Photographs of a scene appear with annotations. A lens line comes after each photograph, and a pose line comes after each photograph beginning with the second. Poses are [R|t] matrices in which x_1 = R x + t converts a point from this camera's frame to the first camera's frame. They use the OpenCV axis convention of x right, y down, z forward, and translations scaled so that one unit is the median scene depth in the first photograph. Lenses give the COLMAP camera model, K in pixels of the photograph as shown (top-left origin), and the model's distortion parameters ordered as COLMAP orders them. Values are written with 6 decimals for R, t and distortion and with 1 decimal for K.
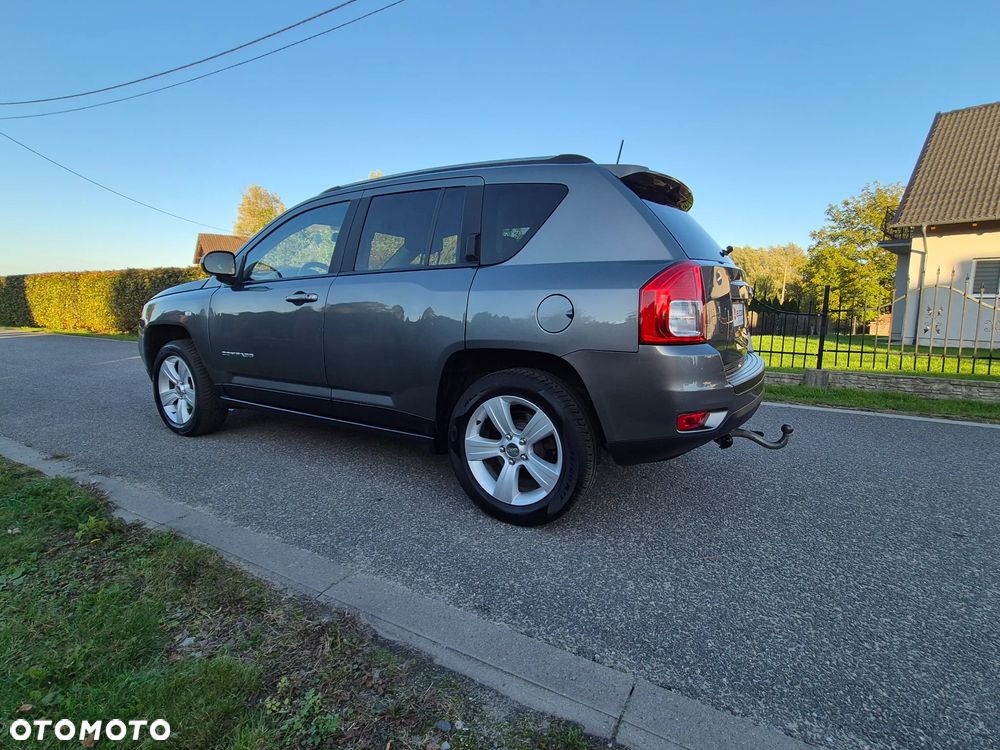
lens RADIAL K [[502.0, 0, 494.9], [0, 502.0, 349.5], [0, 0, 1]] dist [-0.001184, 0.002654]
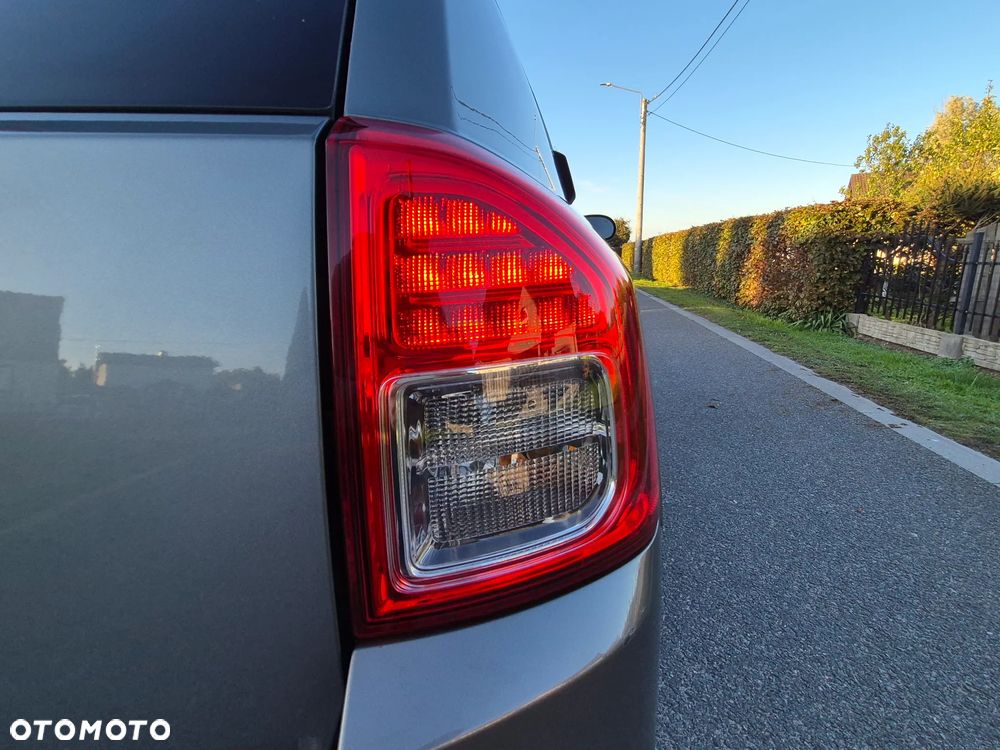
lens RADIAL K [[502.0, 0, 496.0], [0, 502.0, 363.6], [0, 0, 1]] dist [-0.001184, 0.002654]
pose [[0.374520, 0.171016, -0.911311, 0.851773], [-0.056426, 0.985226, 0.161697, -0.178060], [0.925500, -0.009137, 0.378637, 1.453110]]
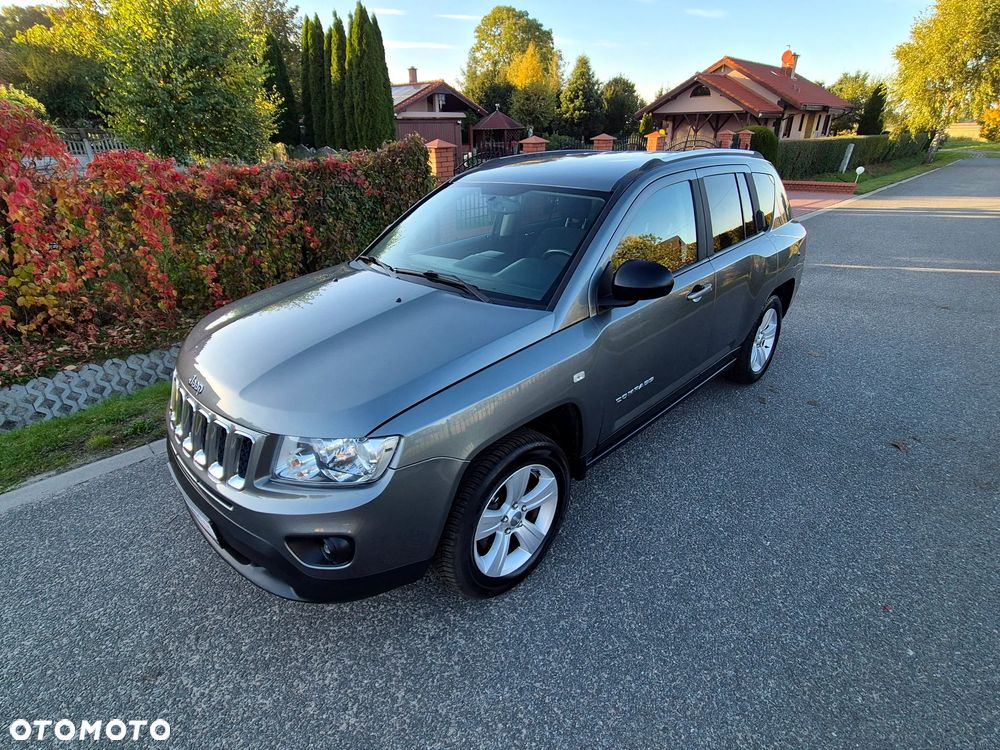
lens RADIAL K [[502.0, 0, 494.9], [0, 502.0, 364.8], [0, 0, 1]] dist [-0.001184, 0.002654]
pose [[-0.255303, 0.390001, -0.884714, 1.137166], [-0.085888, 0.902272, 0.422526, -0.539992], [0.963039, 0.183858, -0.196857, 1.855630]]
